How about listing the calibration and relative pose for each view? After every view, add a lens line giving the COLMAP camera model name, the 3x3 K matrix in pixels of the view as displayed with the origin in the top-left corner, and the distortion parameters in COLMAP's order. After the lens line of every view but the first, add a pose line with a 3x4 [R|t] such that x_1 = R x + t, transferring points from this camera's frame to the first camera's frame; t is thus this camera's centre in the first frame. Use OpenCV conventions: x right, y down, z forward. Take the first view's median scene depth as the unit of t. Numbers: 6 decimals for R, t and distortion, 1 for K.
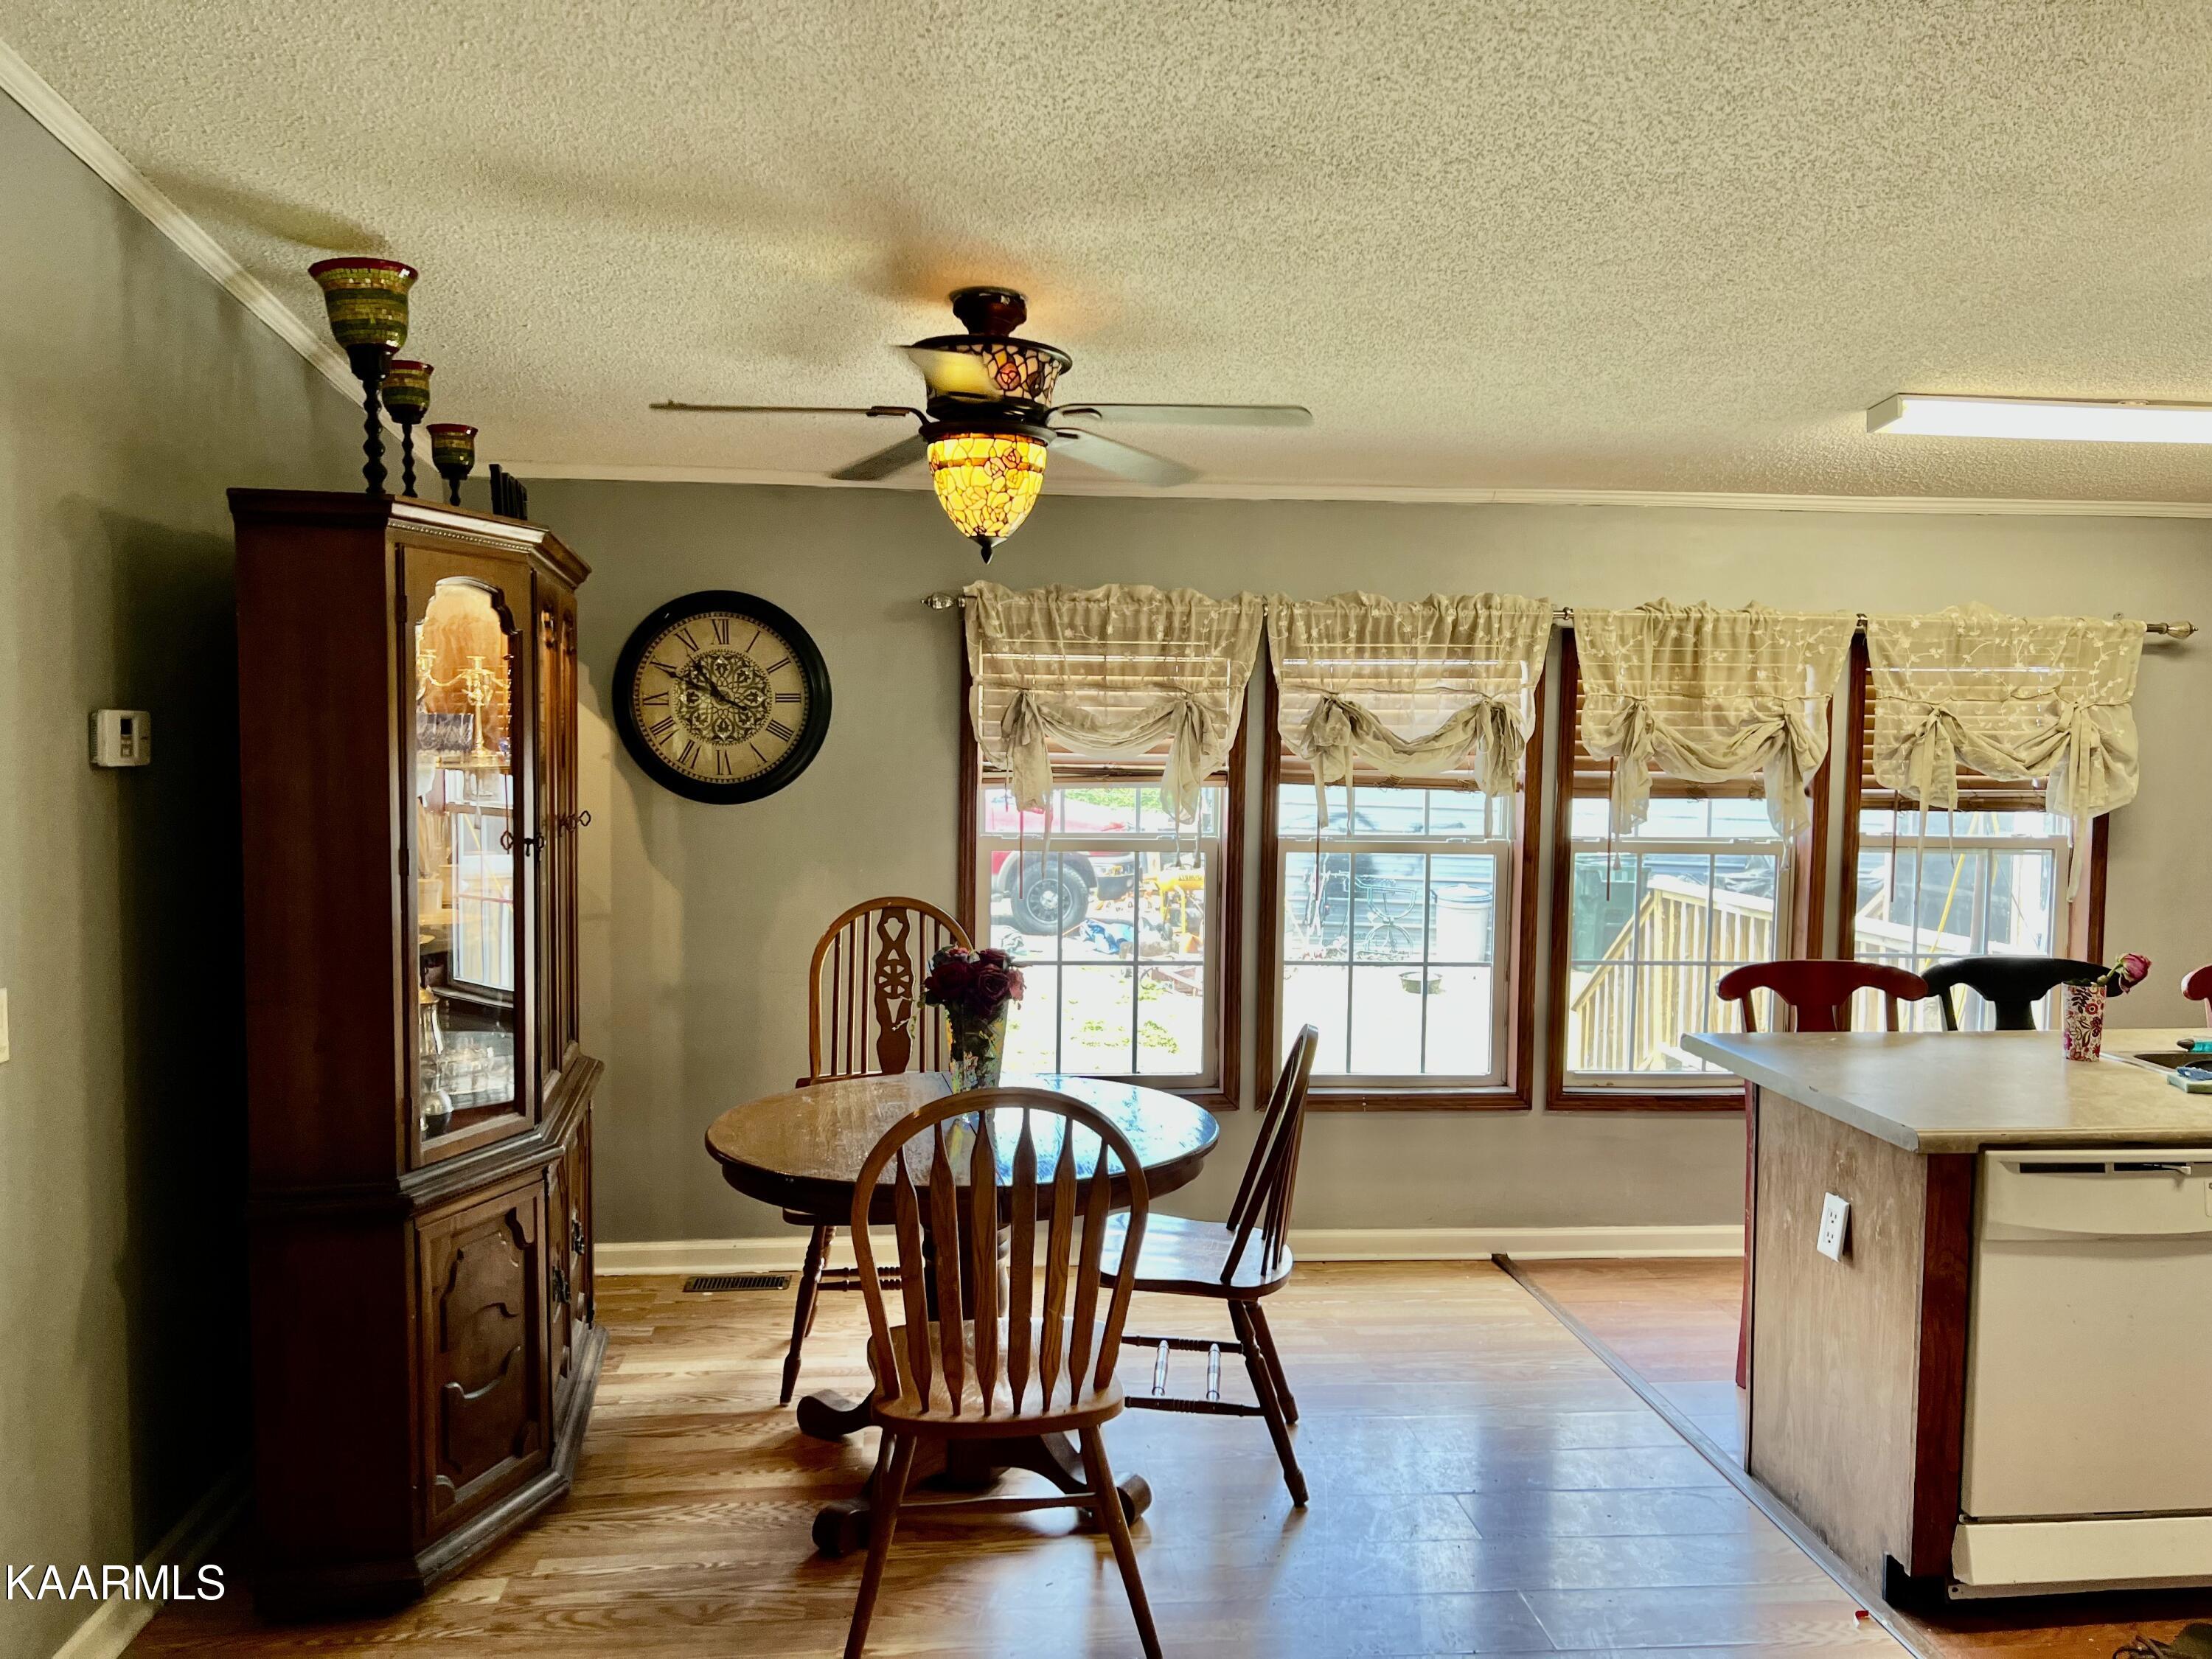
lens RADIAL K [[1621.7, 0, 1106.0], [0, 1621.7, 829.5], [0, 0, 1]] dist [0.117363, -0.161715]
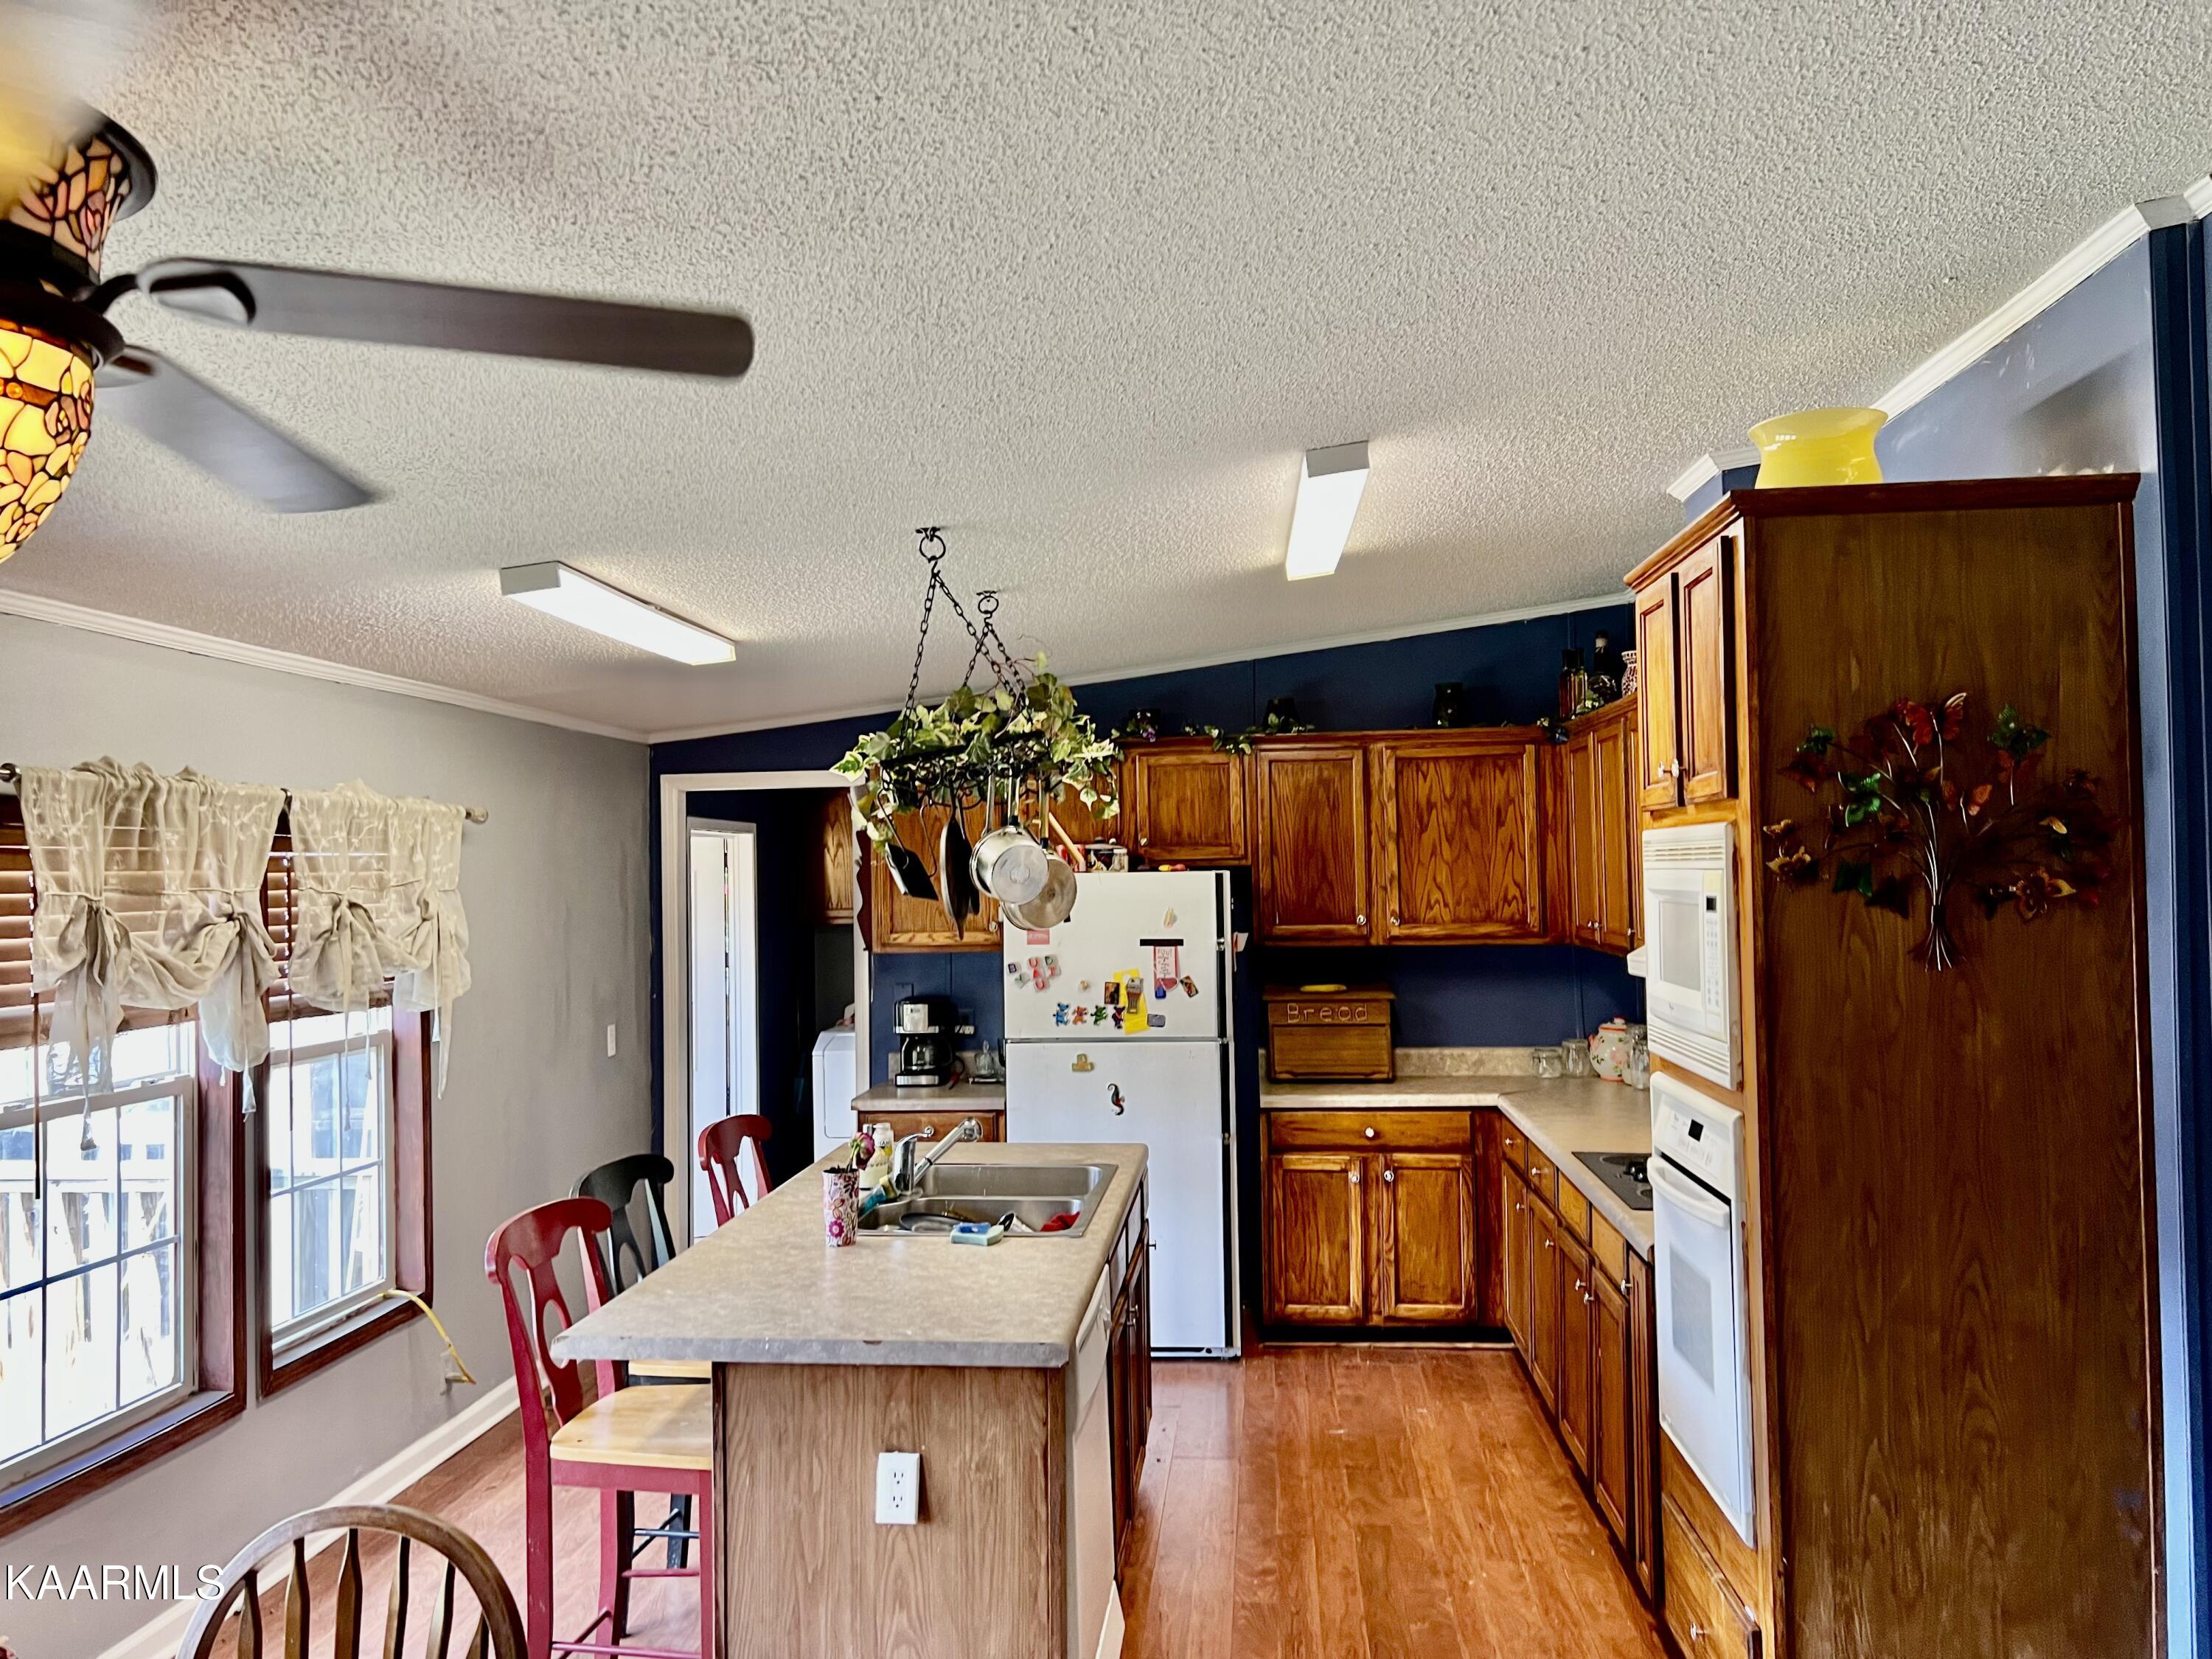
lens RADIAL K [[1621.7, 0, 1106.0], [0, 1621.7, 829.5], [0, 0, 1]] dist [0.117363, -0.161715]
pose [[0.209857, 0.010078, 0.977680, -0.273902], [0.078634, 0.996534, -0.027151, -0.055659], [-0.974565, 0.082576, 0.208337, 0.428686]]
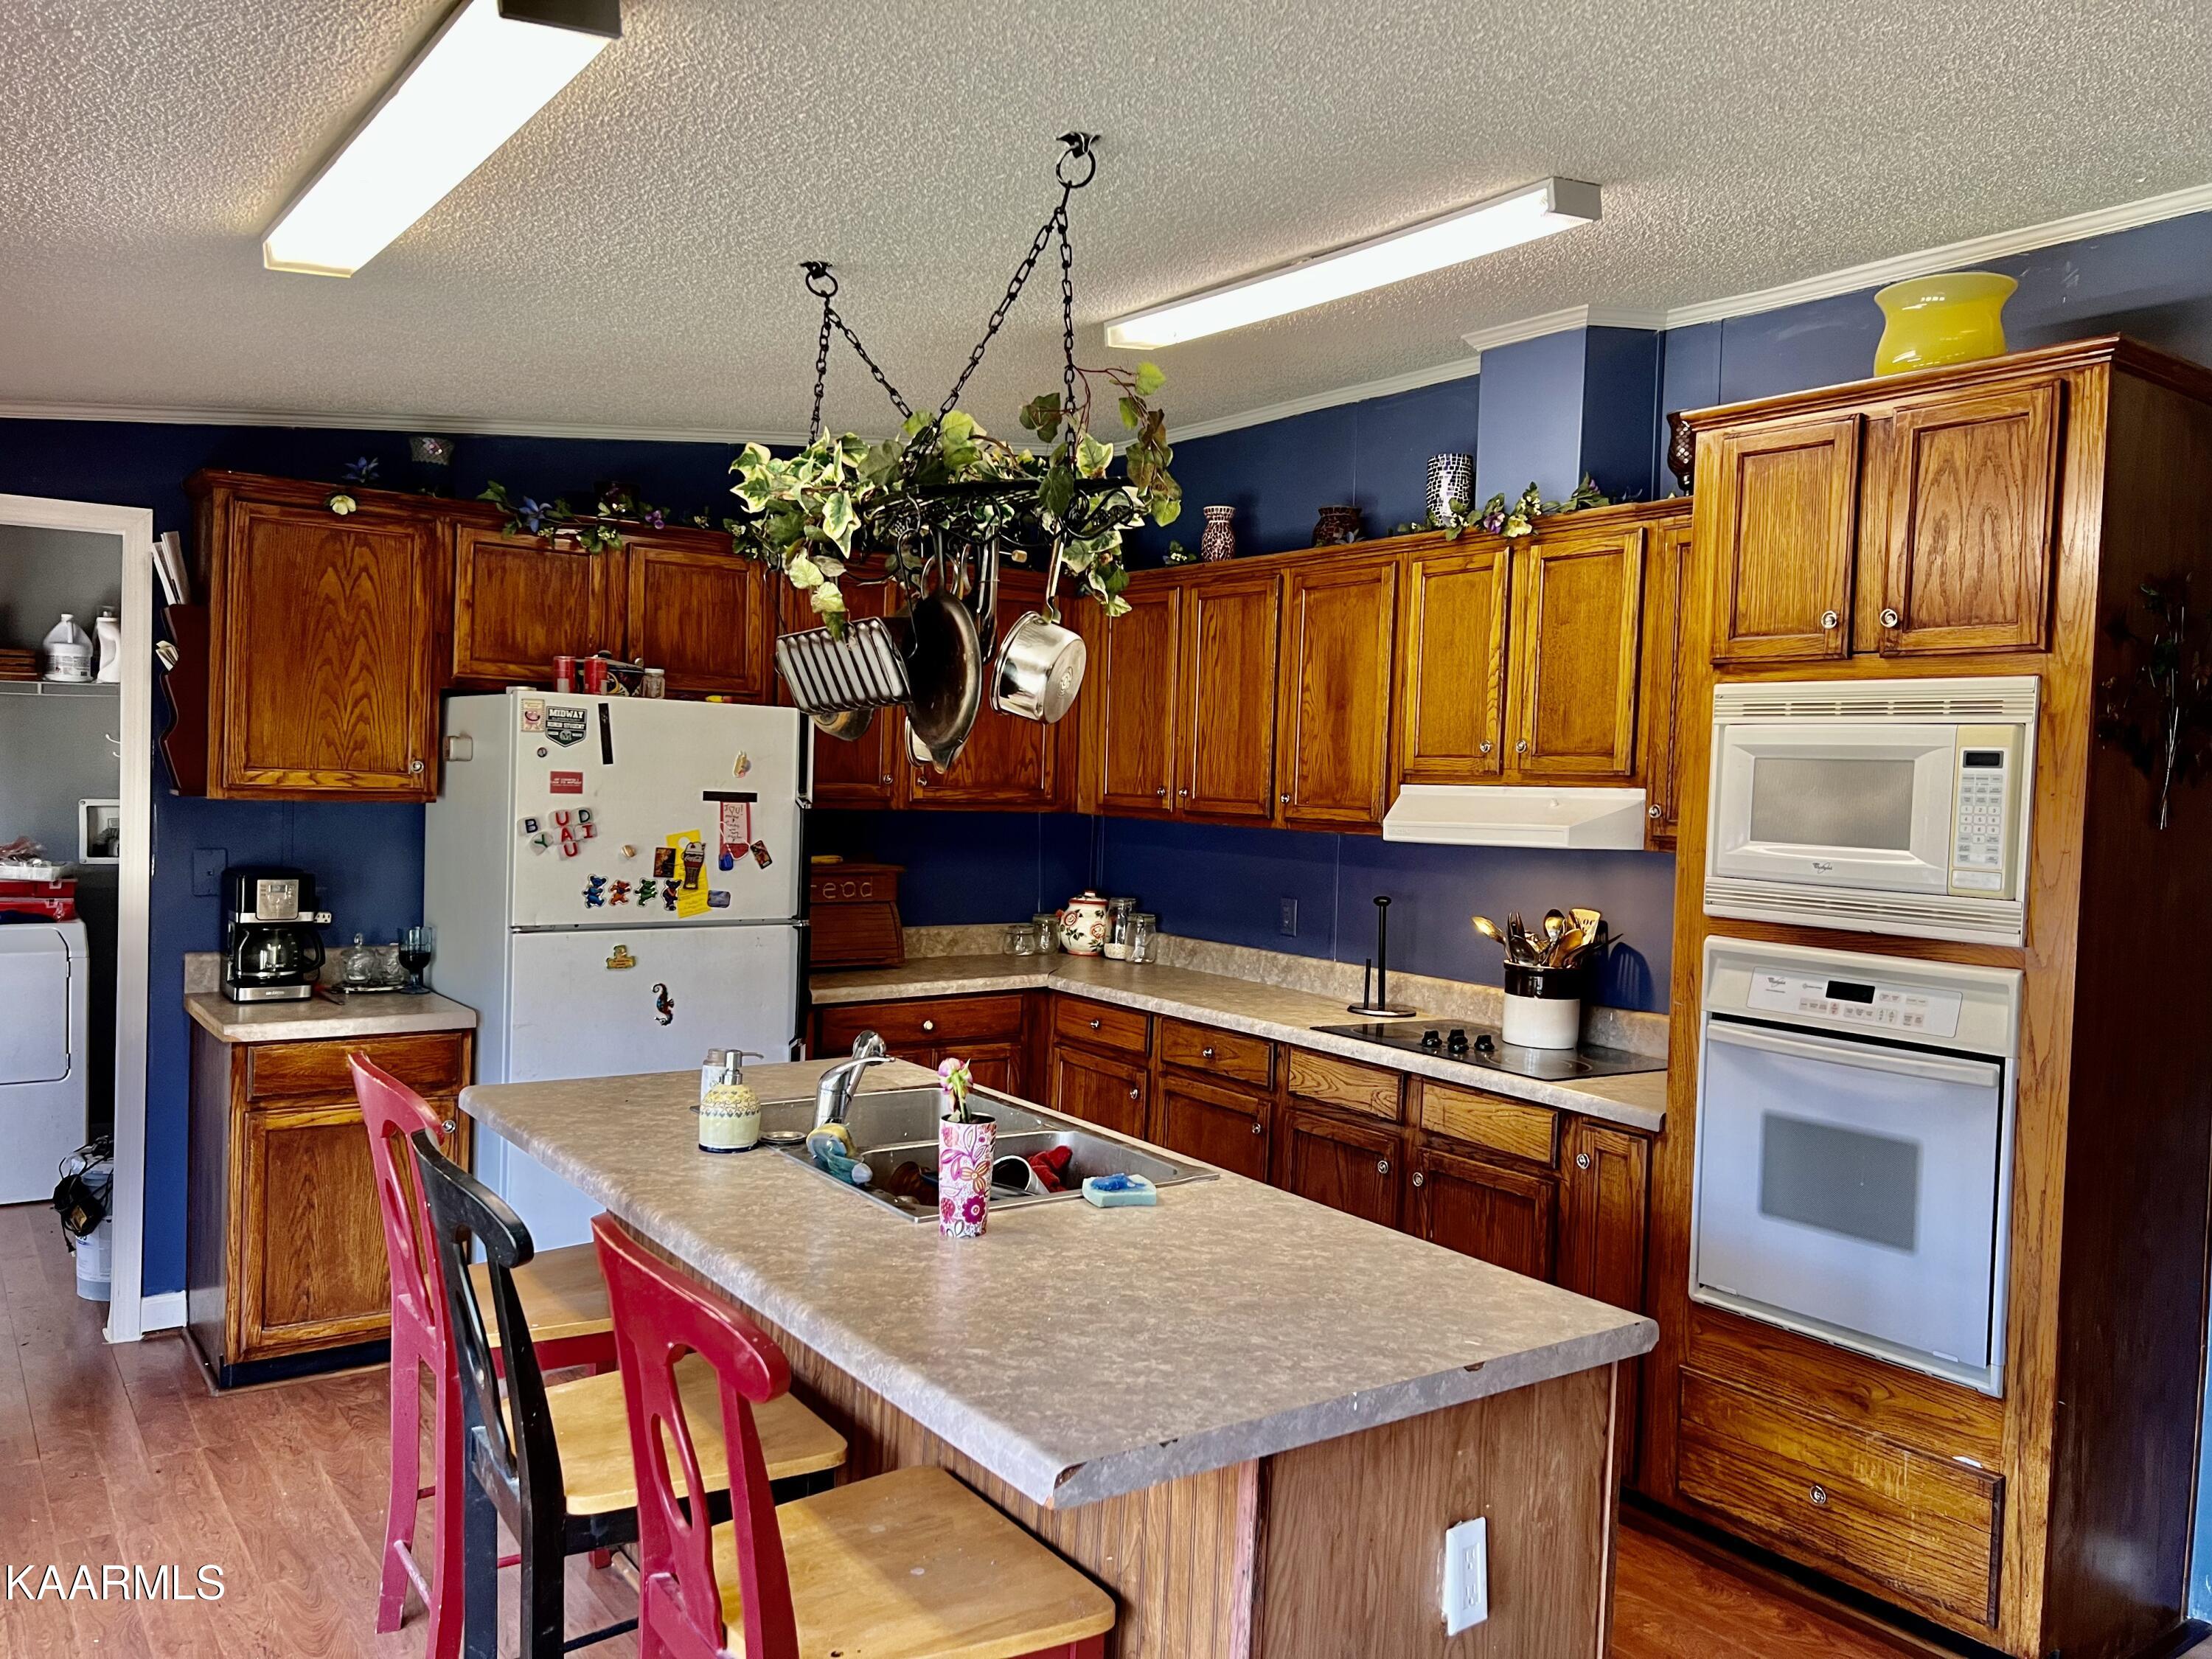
lens RADIAL K [[1621.7, 0, 1106.0], [0, 1621.7, 829.5], [0, 0, 1]] dist [0.117363, -0.161715]
pose [[-0.503739, -0.060657, 0.861724, -0.000951], [0.009245, 0.997096, 0.075590, -0.050819], [-0.863807, 0.046044, -0.501715, 0.901349]]
